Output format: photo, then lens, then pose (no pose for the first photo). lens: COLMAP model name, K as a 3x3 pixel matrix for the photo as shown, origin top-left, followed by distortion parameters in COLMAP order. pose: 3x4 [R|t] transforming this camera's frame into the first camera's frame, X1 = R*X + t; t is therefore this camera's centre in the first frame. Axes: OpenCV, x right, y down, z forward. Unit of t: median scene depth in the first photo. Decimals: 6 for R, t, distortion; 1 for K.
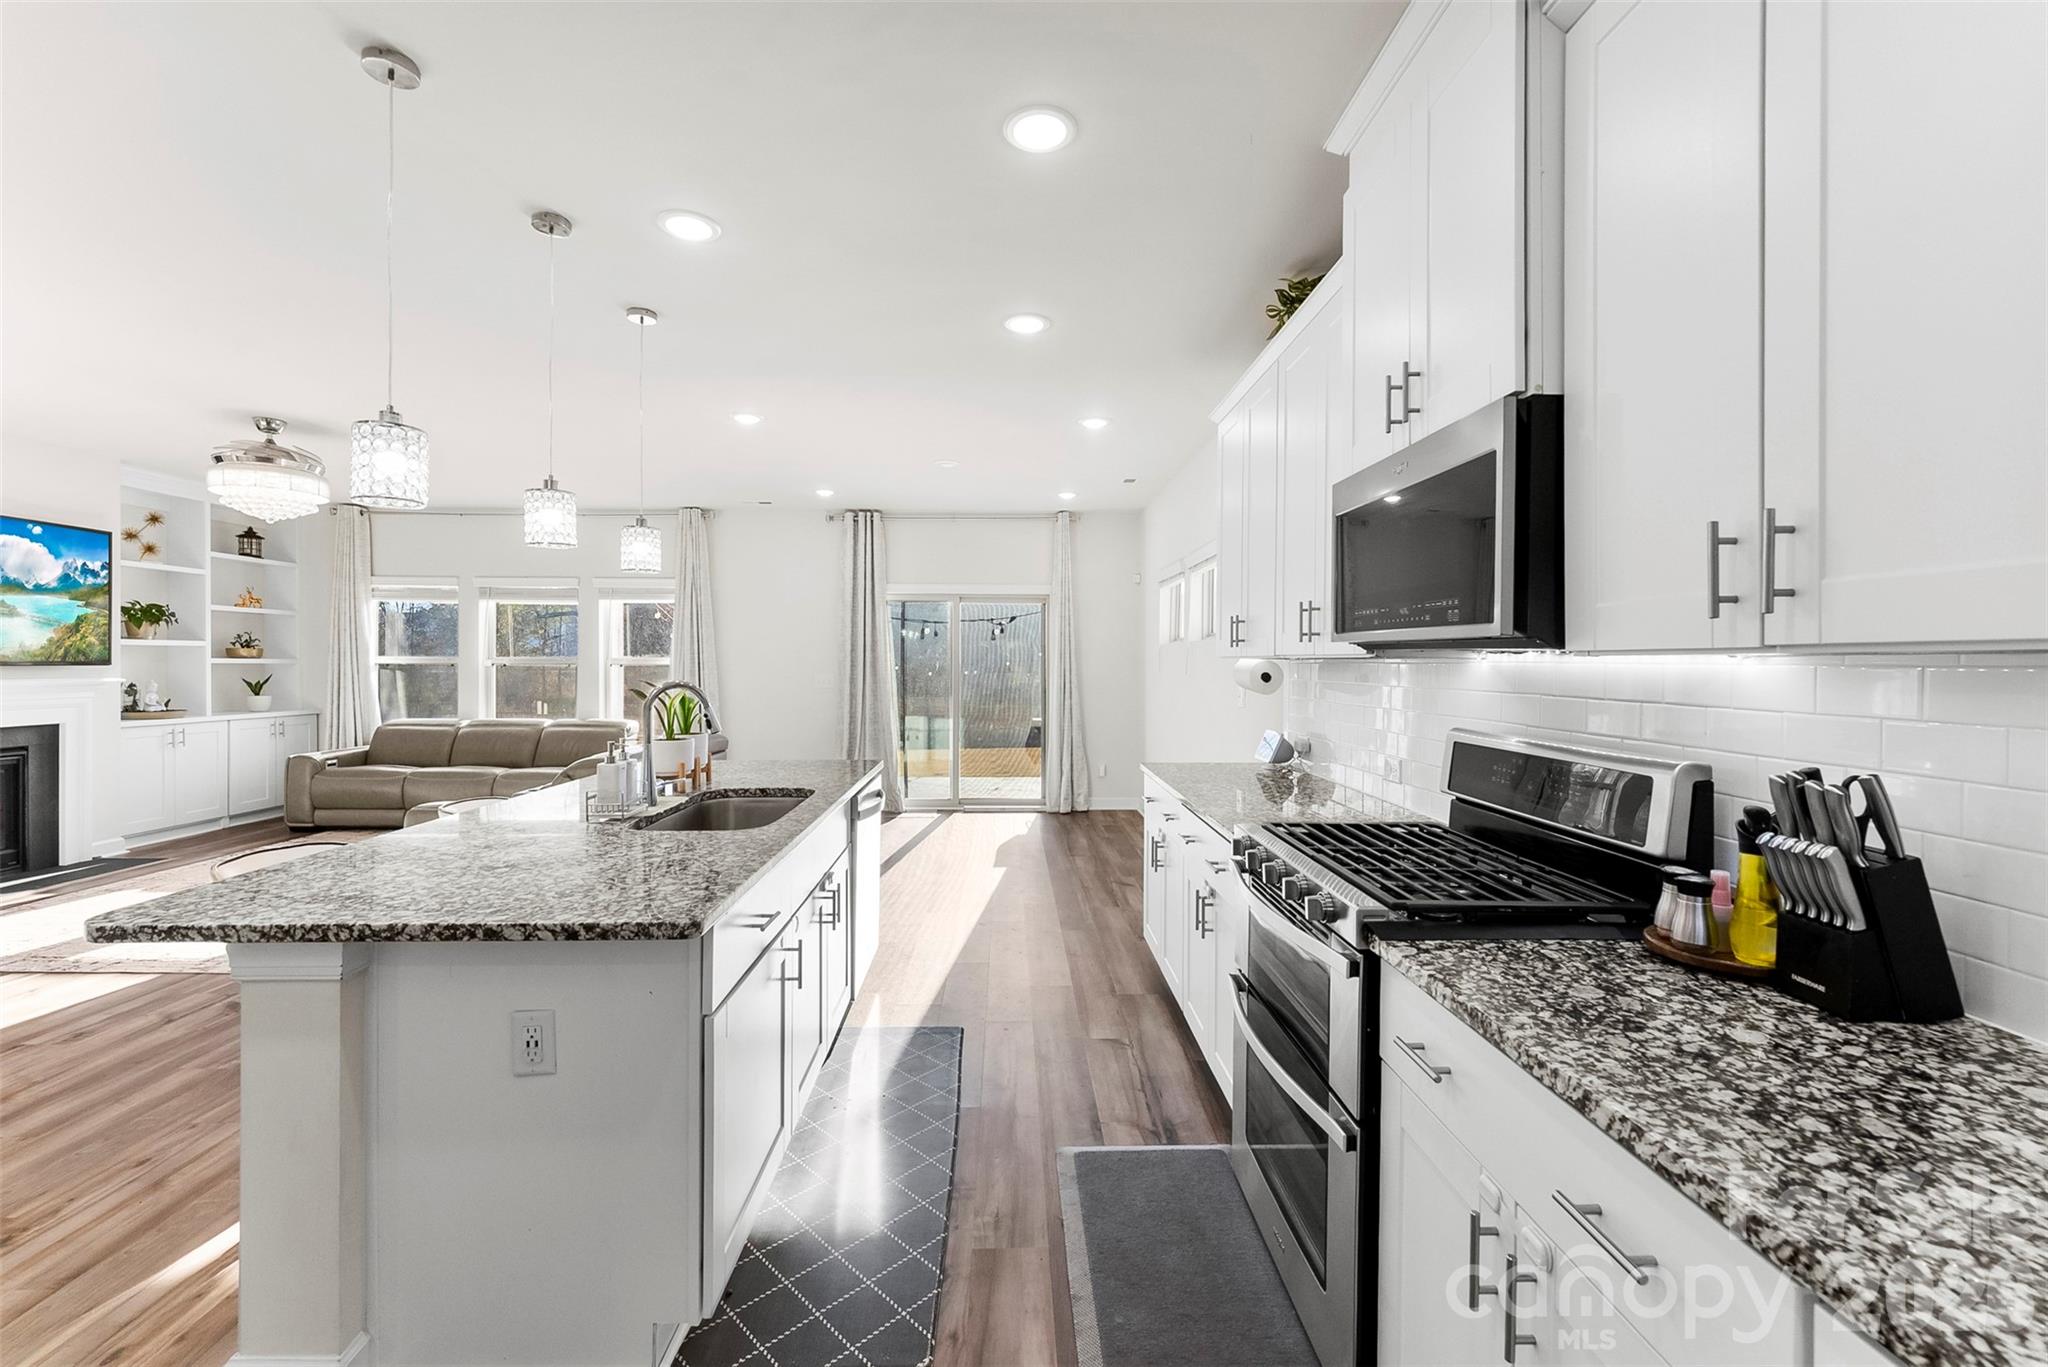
lens RADIAL K [[832.6, 0, 1023.1], [0, 832.6, 672.6], [0, 0, 1]] dist [-0.001167, -0.000193]
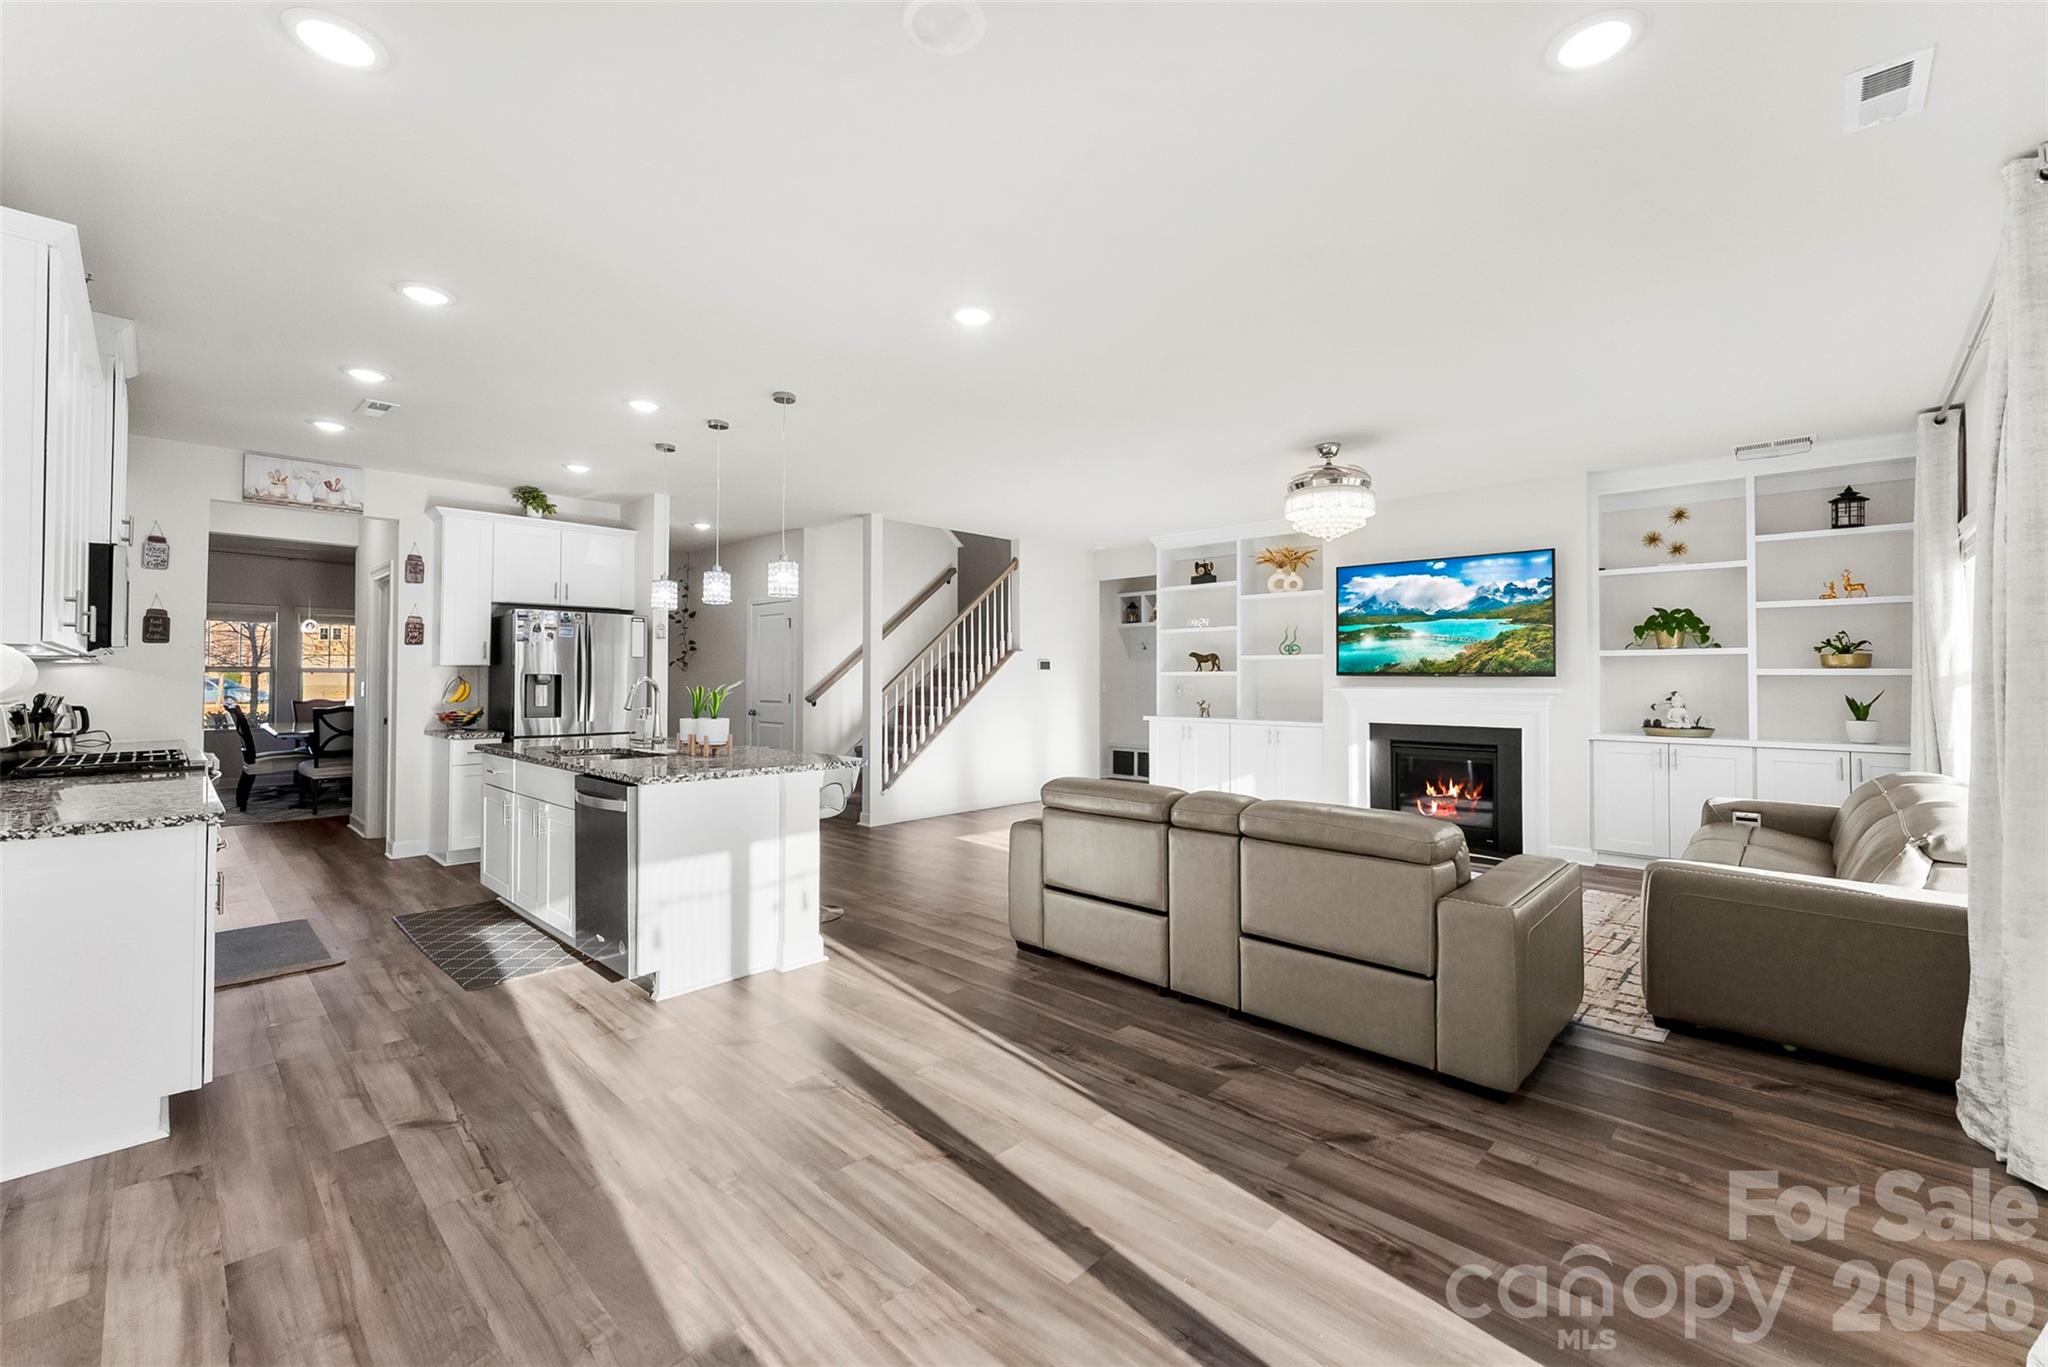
lens RADIAL K [[837.8, 0, 1025.6], [0, 837.8, 659.5], [0, 0, 1]] dist [-0.000858, -0.000215]
pose [[-0.710943, -0.019719, -0.702973, 0.086561], [-0.011868, 0.999801, -0.016042, -0.003930], [0.703149, -0.003062, -0.711036, 1.050699]]
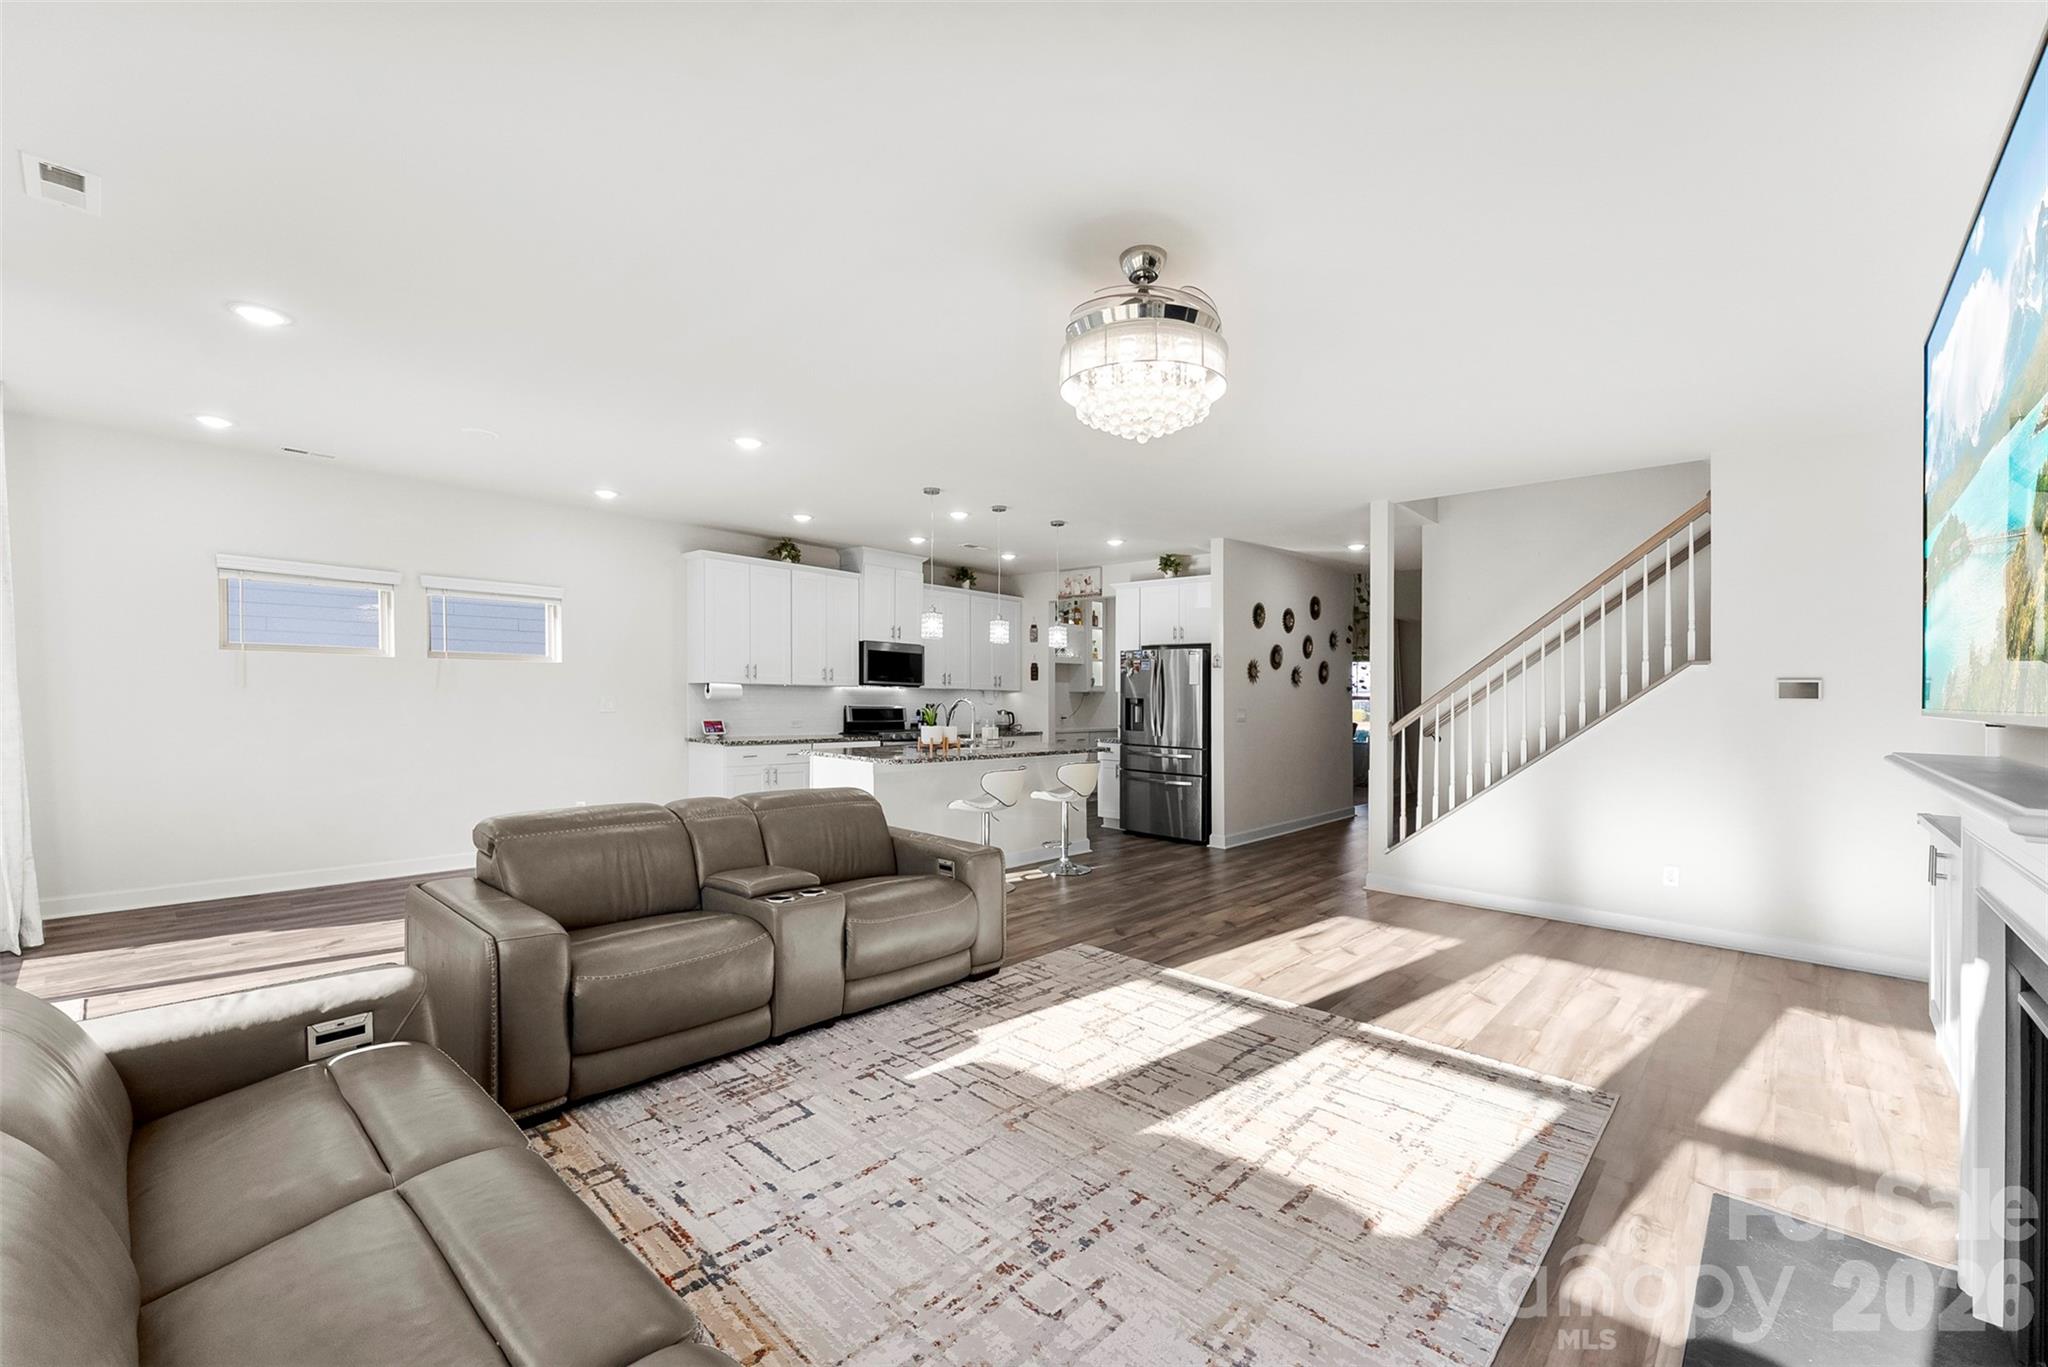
lens RADIAL K [[833.9, 0, 1004.5], [0, 833.9, 716.7], [0, 0, 1]] dist [-0.001977, -0.000120]
pose [[-0.711149, -0.034904, 0.702174, -0.864077], [-0.011870, 0.999221, 0.037648, -0.012315], [-0.702941, 0.018439, -0.711009, 1.032074]]
